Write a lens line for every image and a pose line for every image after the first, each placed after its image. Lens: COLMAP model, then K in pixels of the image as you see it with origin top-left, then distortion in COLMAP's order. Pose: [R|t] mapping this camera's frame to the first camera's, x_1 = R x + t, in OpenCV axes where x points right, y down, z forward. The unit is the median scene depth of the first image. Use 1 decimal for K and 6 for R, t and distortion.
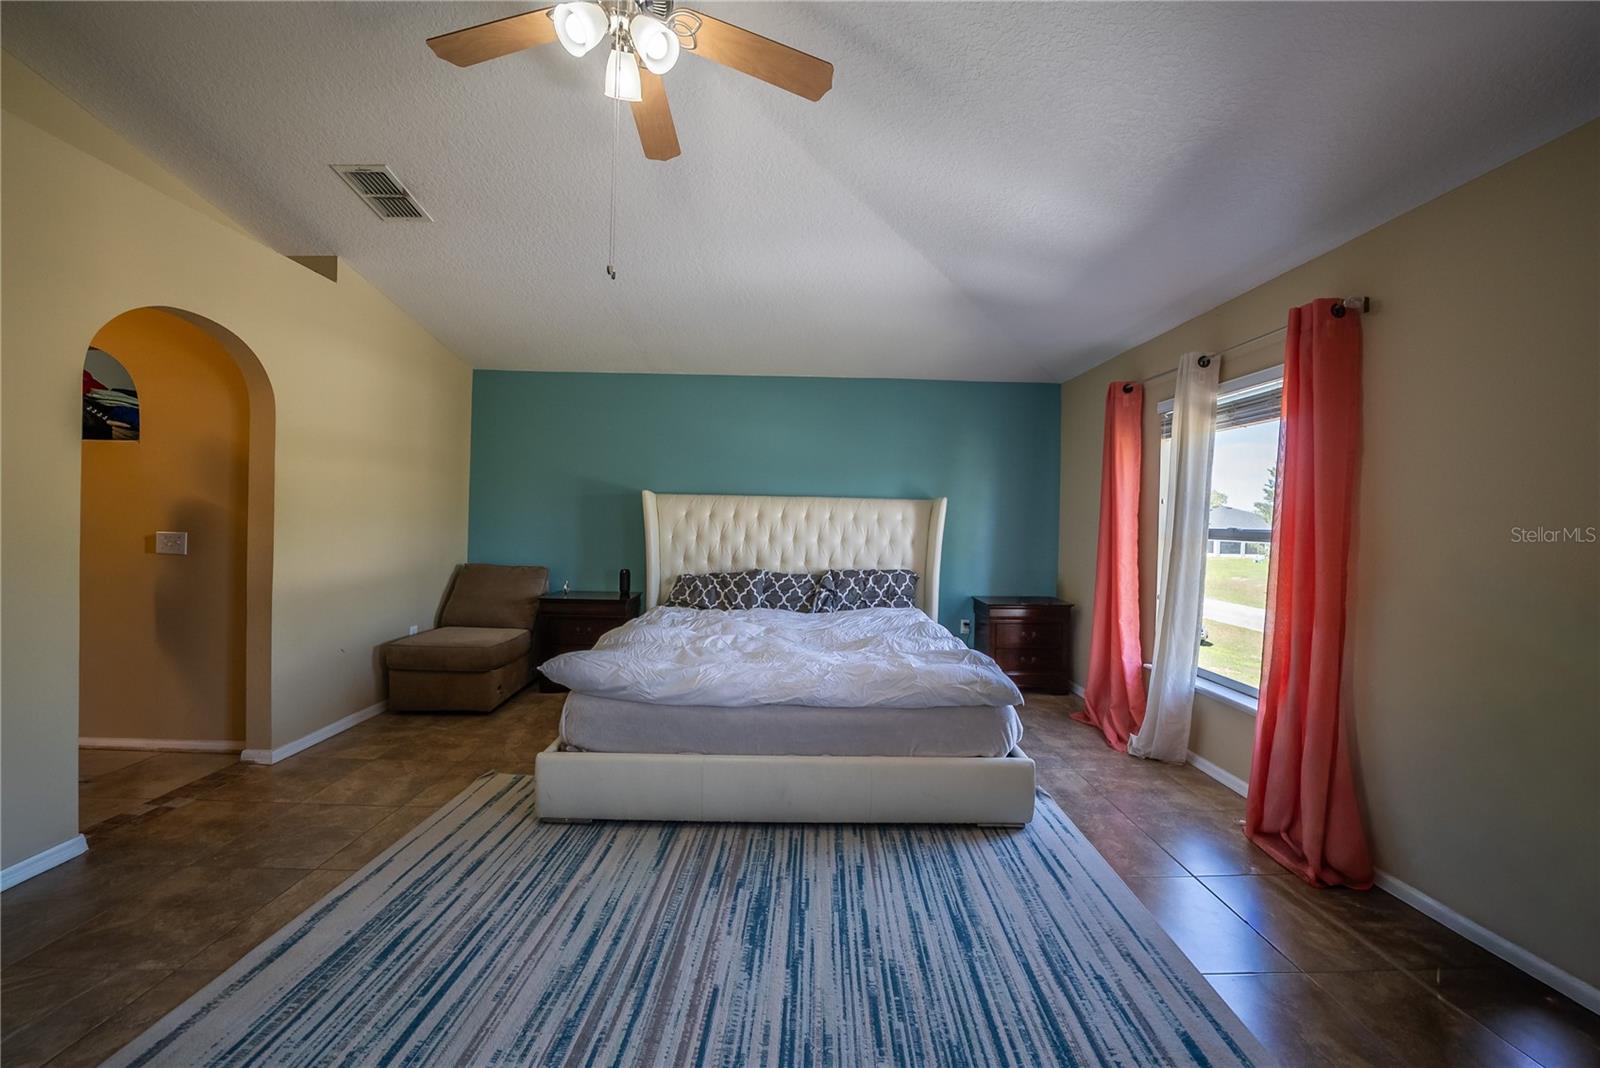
lens RADIAL K [[561.1, 0, 804.3], [0, 561.1, 528.1], [0, 0, 1]] dist [-0.023358, 0.002682]
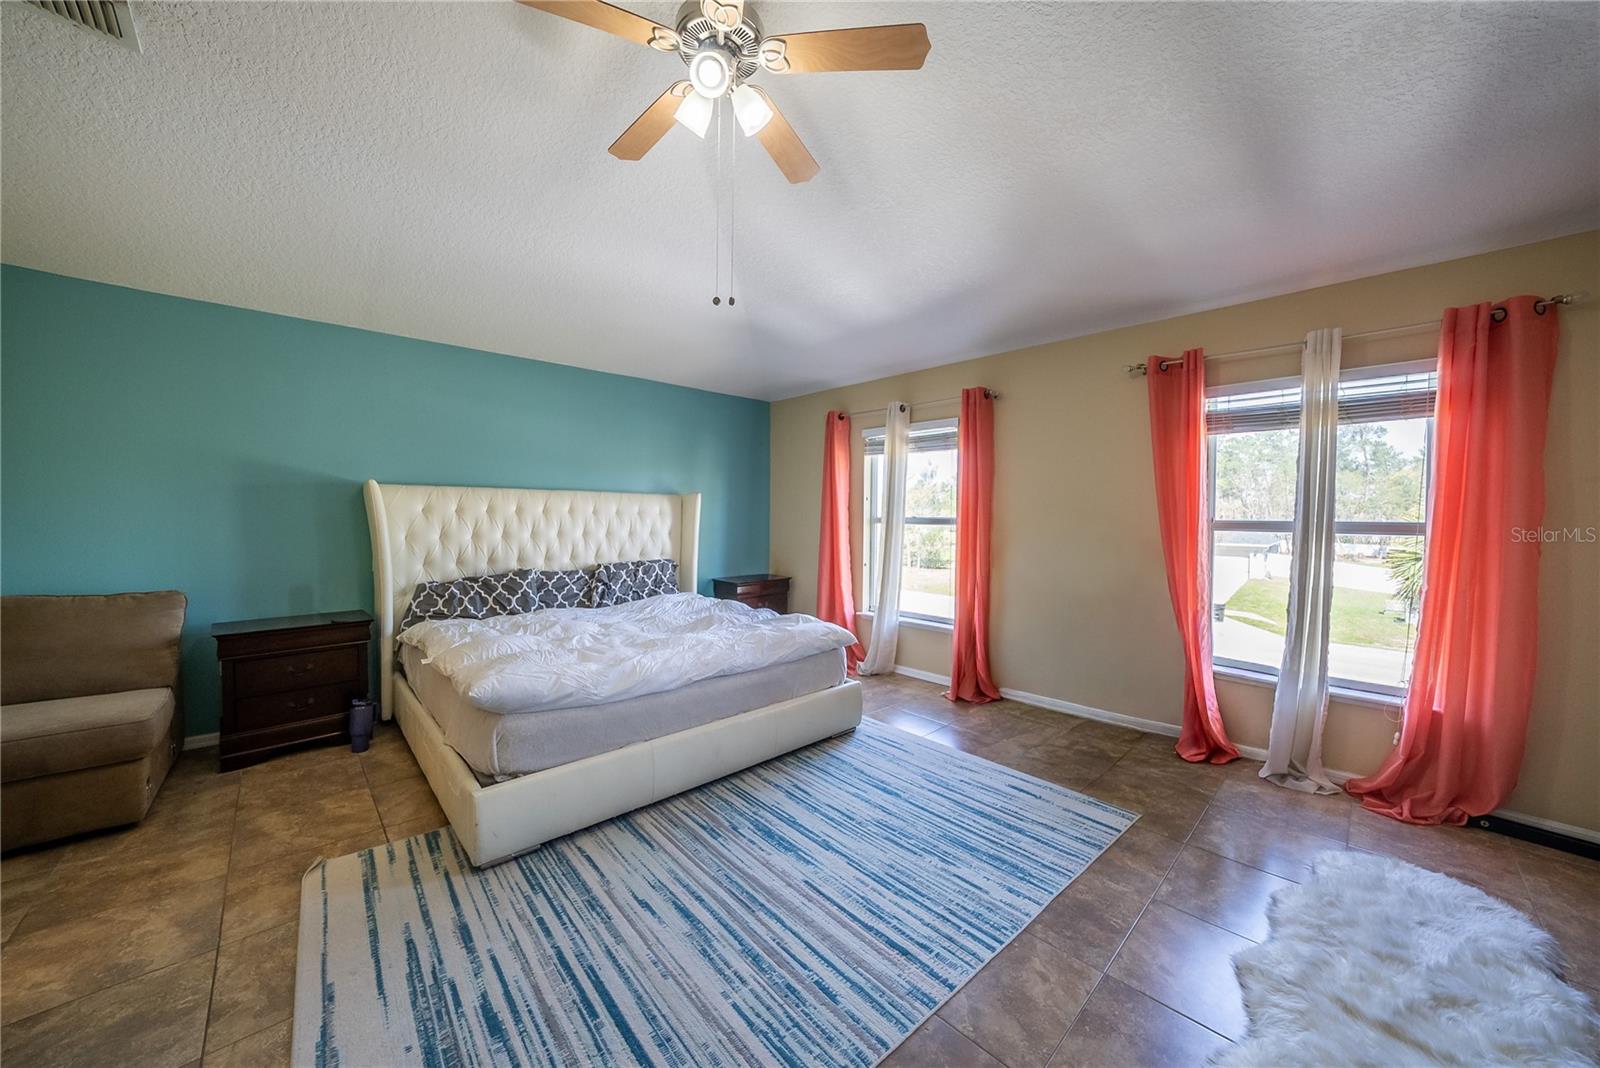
lens RADIAL K [[561.1, 0, 806.0], [0, 561.1, 533.9], [0, 0, 1]] dist [-0.023358, 0.002682]
pose [[0.741027, -0.035338, 0.670544, -0.639280], [0.017233, 0.999286, 0.033618, -0.011708], [-0.671254, -0.013357, 0.741107, 0.031549]]
